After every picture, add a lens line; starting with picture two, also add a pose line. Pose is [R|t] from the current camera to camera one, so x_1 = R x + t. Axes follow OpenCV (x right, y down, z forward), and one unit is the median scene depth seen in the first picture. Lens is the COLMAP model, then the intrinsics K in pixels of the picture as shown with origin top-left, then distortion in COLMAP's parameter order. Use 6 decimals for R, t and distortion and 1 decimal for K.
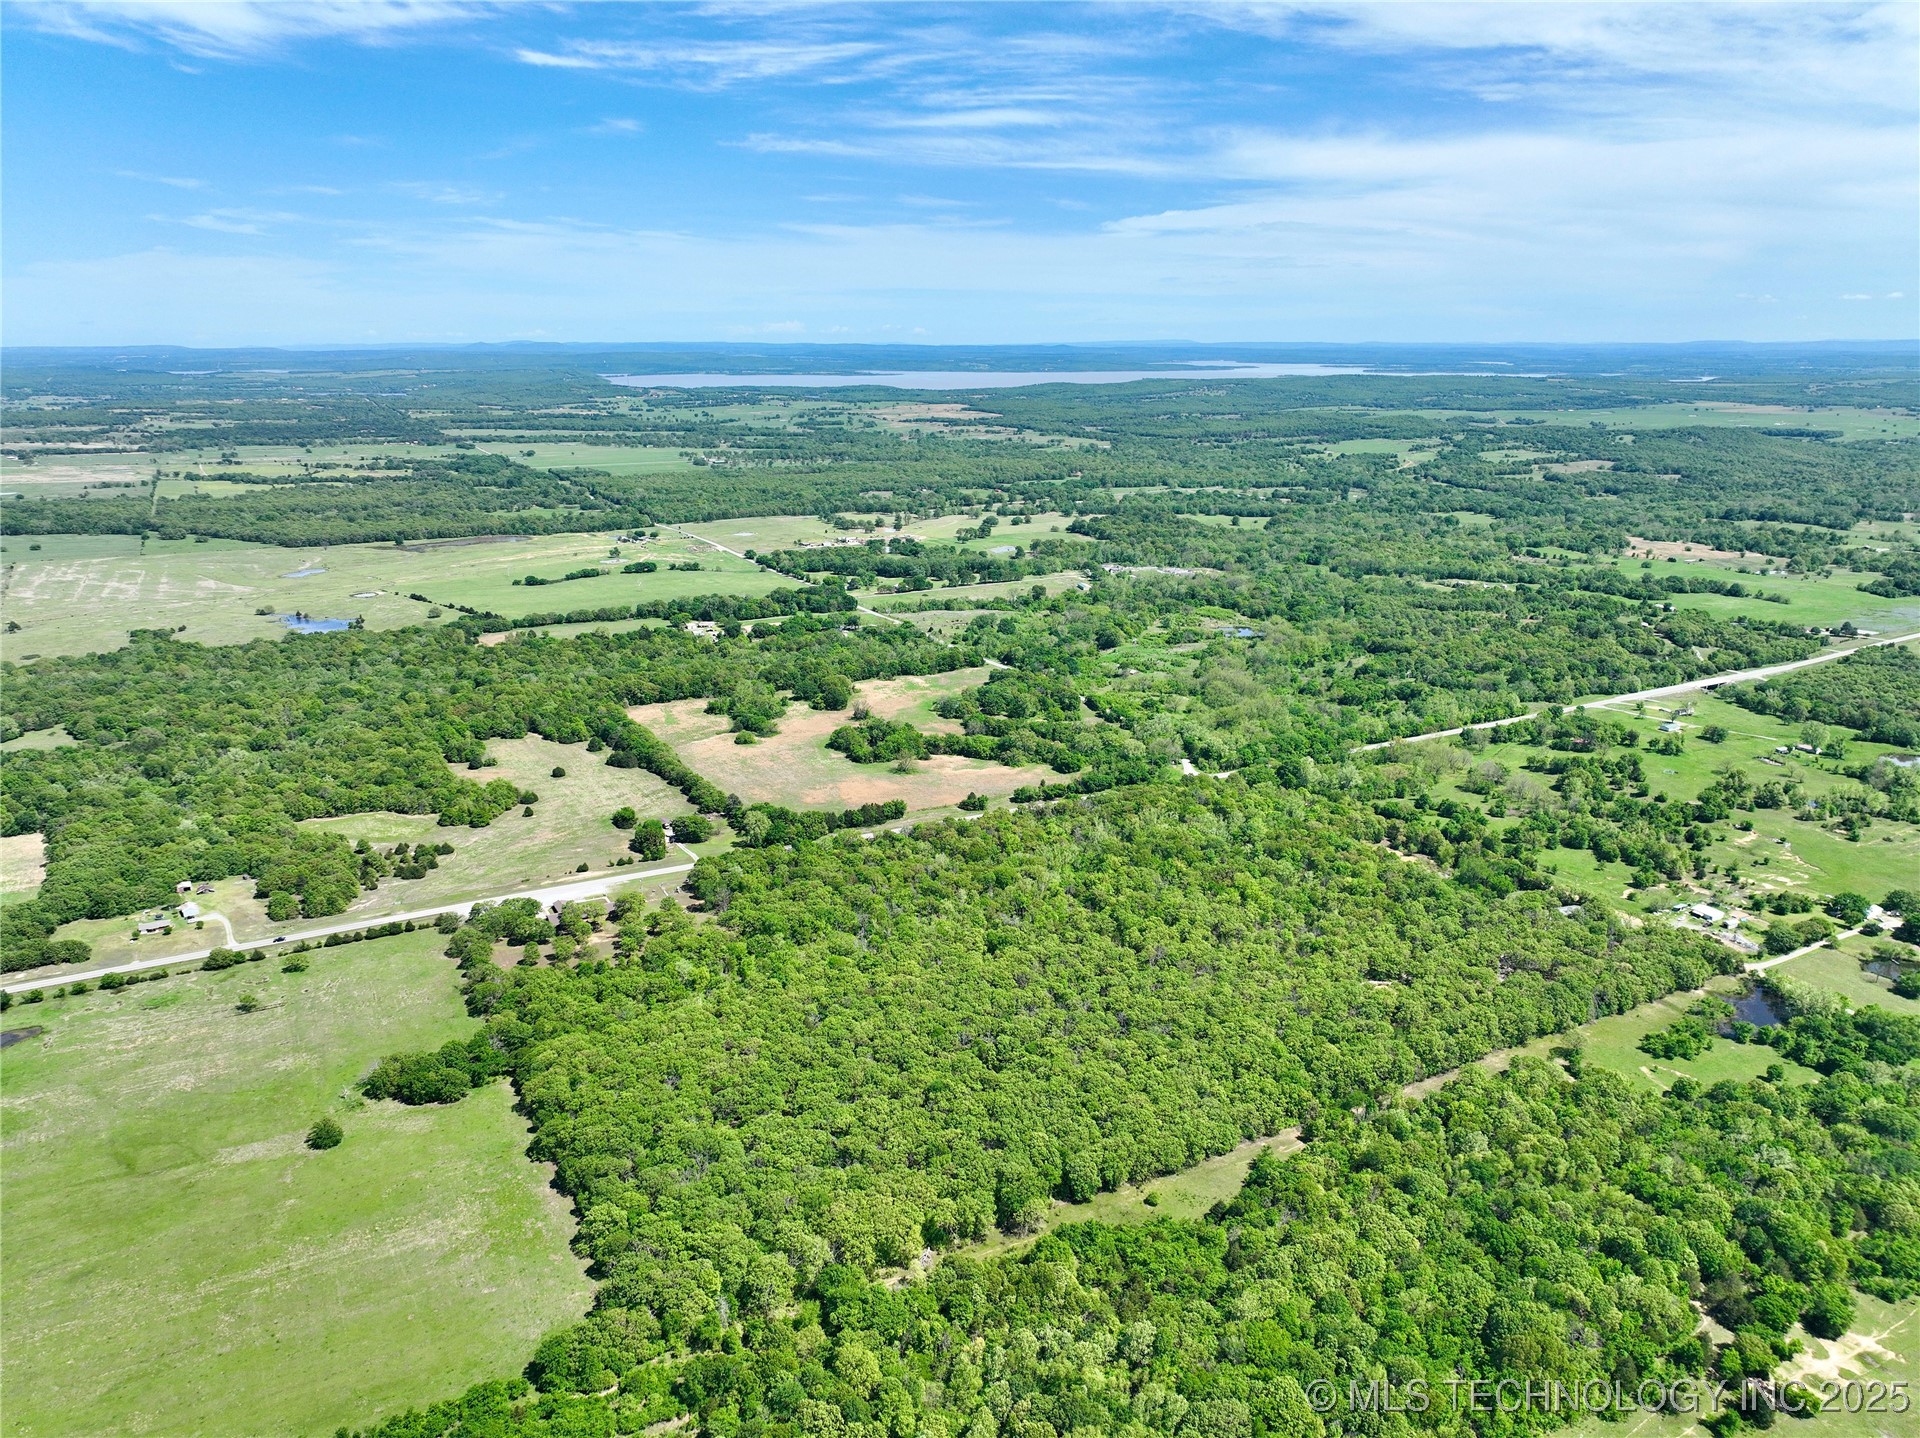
lens RADIAL K [[1350.7, 0, 967.9], [0, 1350.7, 729.4], [0, 0, 1]] dist [0.000423, 0.018505]
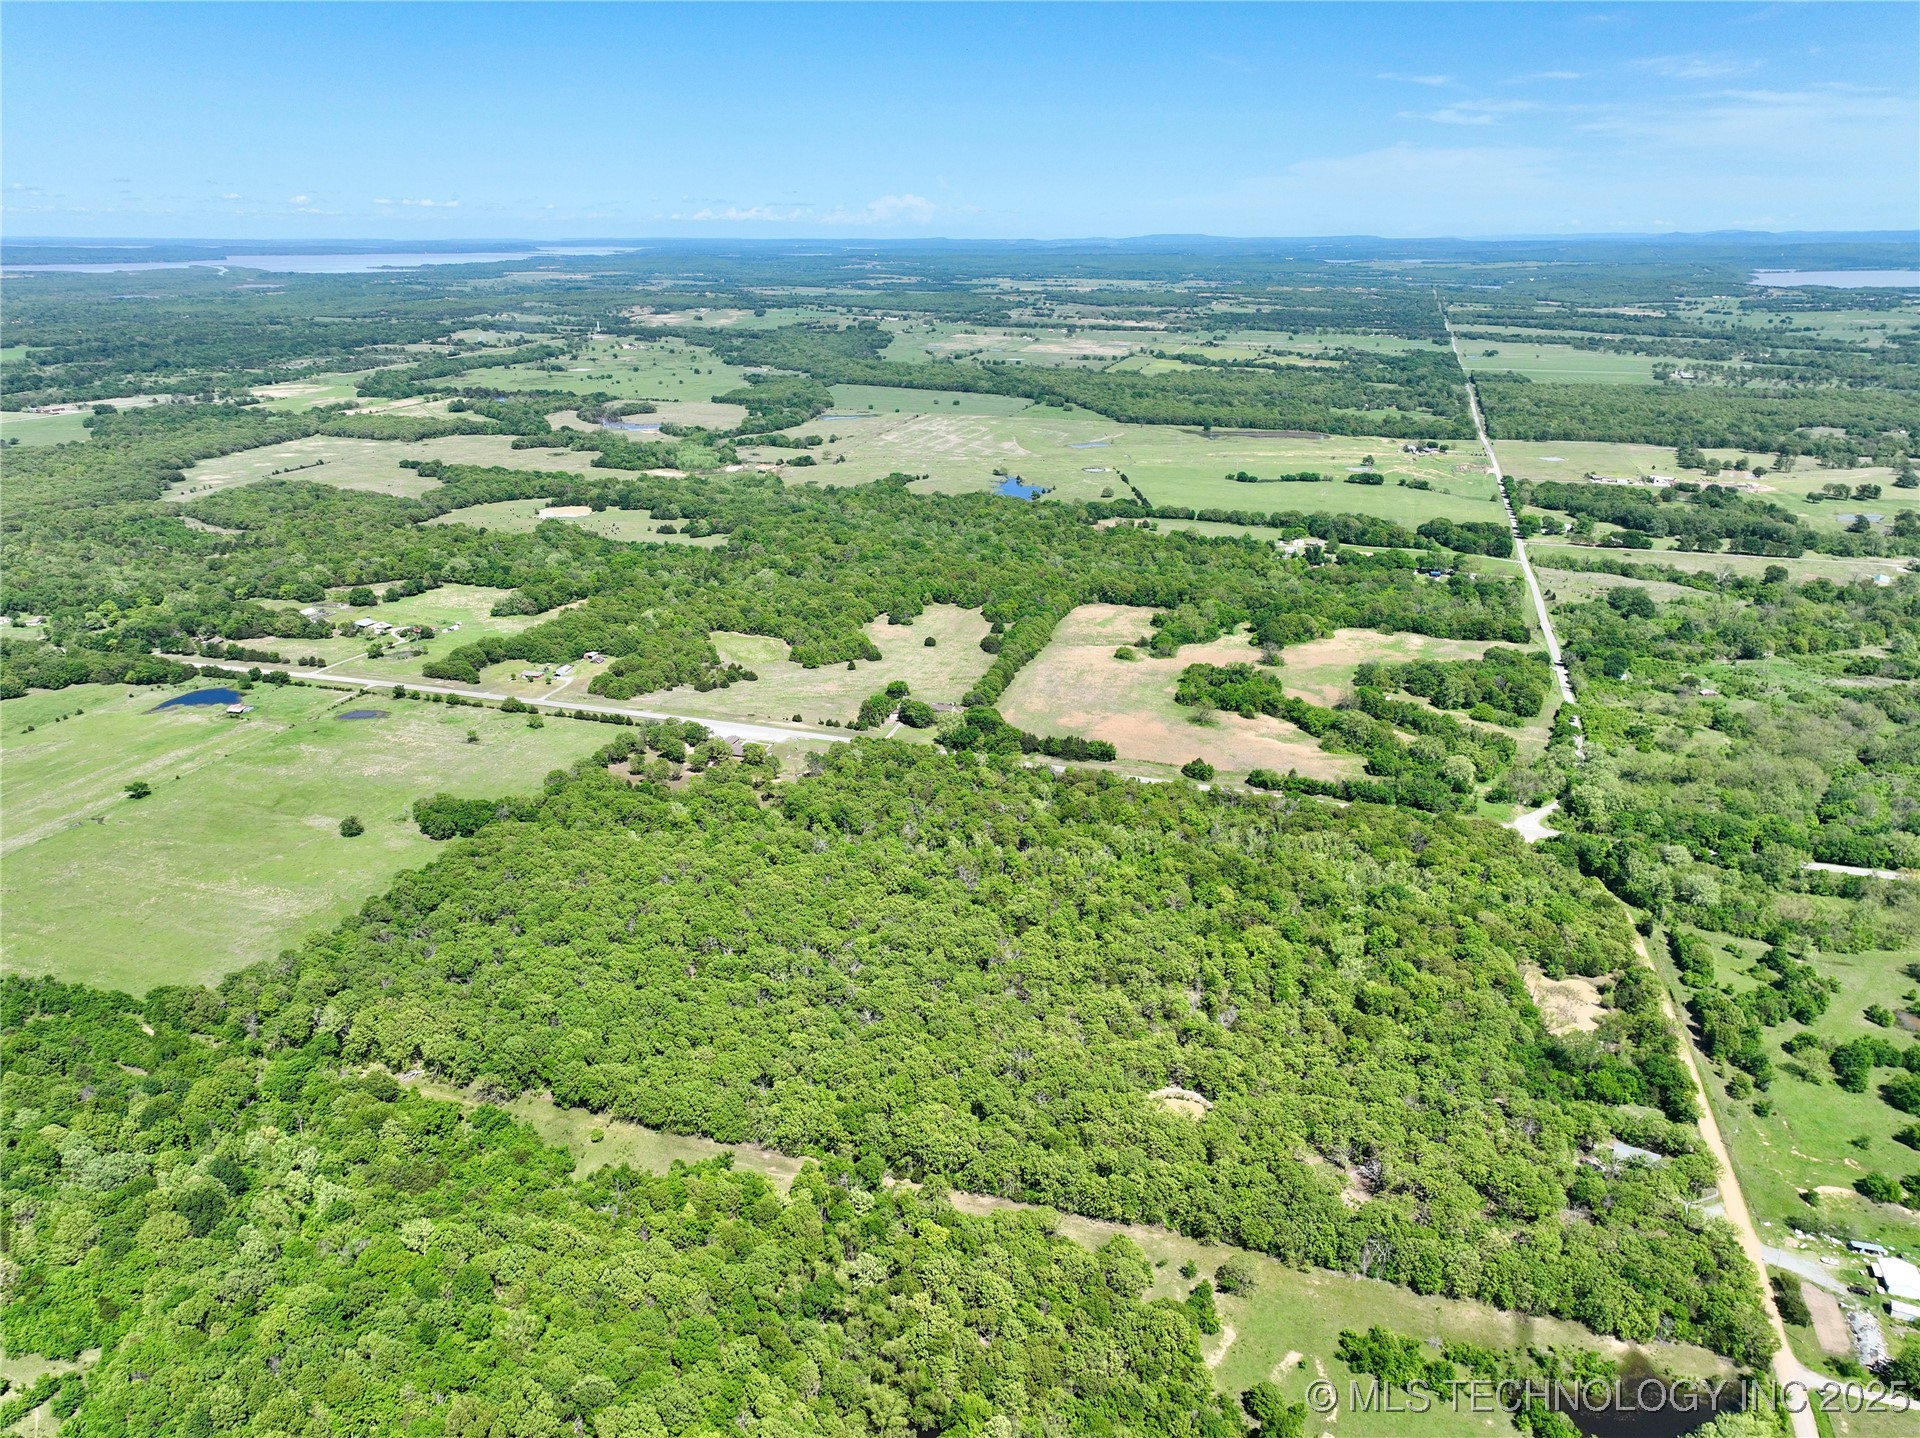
lens RADIAL K [[1350.7, 0, 963.2], [0, 1350.7, 706.6], [0, 0, 1]] dist [0.000423, 0.018505]
pose [[0.687136, 0.242848, -0.684740, 0.136289], [-0.202288, 0.969163, 0.140725, -0.021974], [0.697800, 0.041817, 0.715071, 0.069527]]
